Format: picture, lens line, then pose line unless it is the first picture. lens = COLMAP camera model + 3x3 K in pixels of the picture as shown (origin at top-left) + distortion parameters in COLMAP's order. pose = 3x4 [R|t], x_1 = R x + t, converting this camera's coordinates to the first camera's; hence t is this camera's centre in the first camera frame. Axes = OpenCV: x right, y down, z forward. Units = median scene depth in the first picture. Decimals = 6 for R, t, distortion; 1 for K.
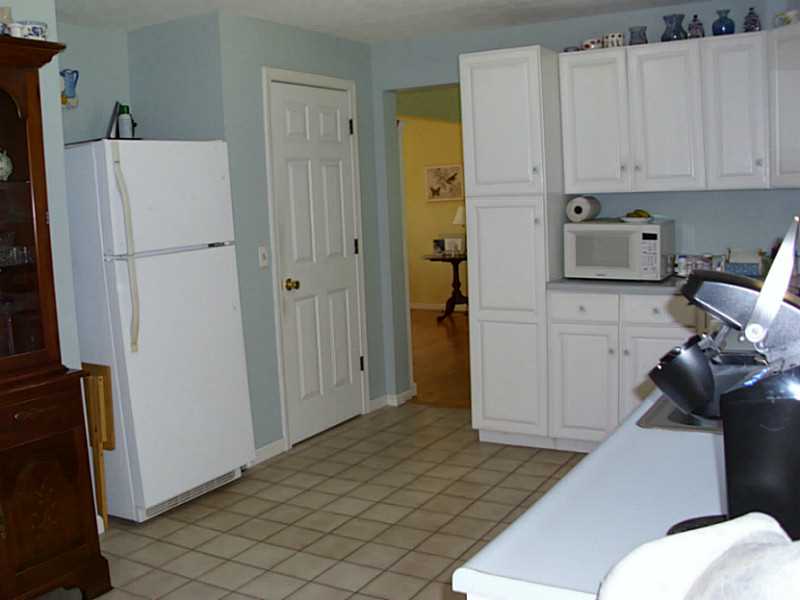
lens RADIAL K [[845.9, 0, 391.2], [0, 845.9, 302.0], [0, 0, 1]] dist [-0.280013, 0.332413]
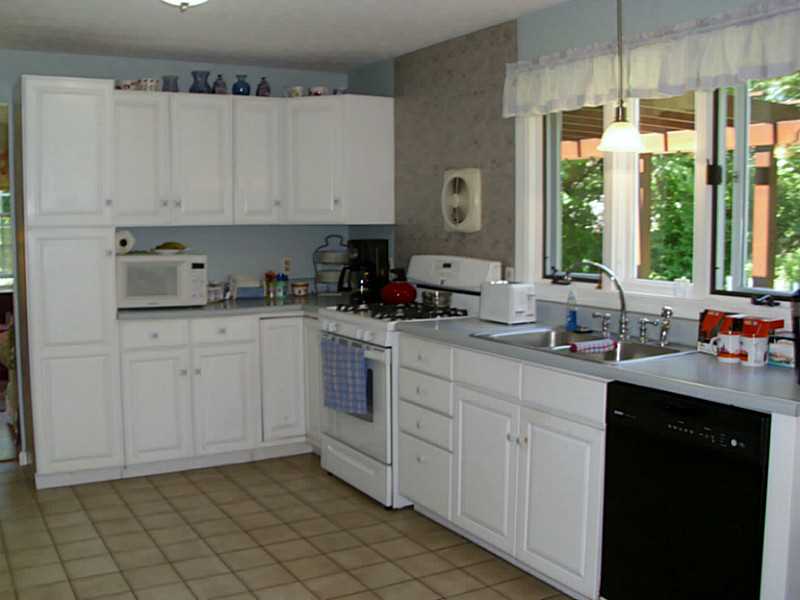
lens RADIAL K [[845.9, 0, 391.2], [0, 845.9, 302.0], [0, 0, 1]] dist [-0.280013, 0.332413]
pose [[0.483356, -0.038629, 0.874571, -0.532723], [0.090330, 0.995894, -0.005936, -0.000867], [-0.870751, 0.081869, 0.484861, 0.227110]]
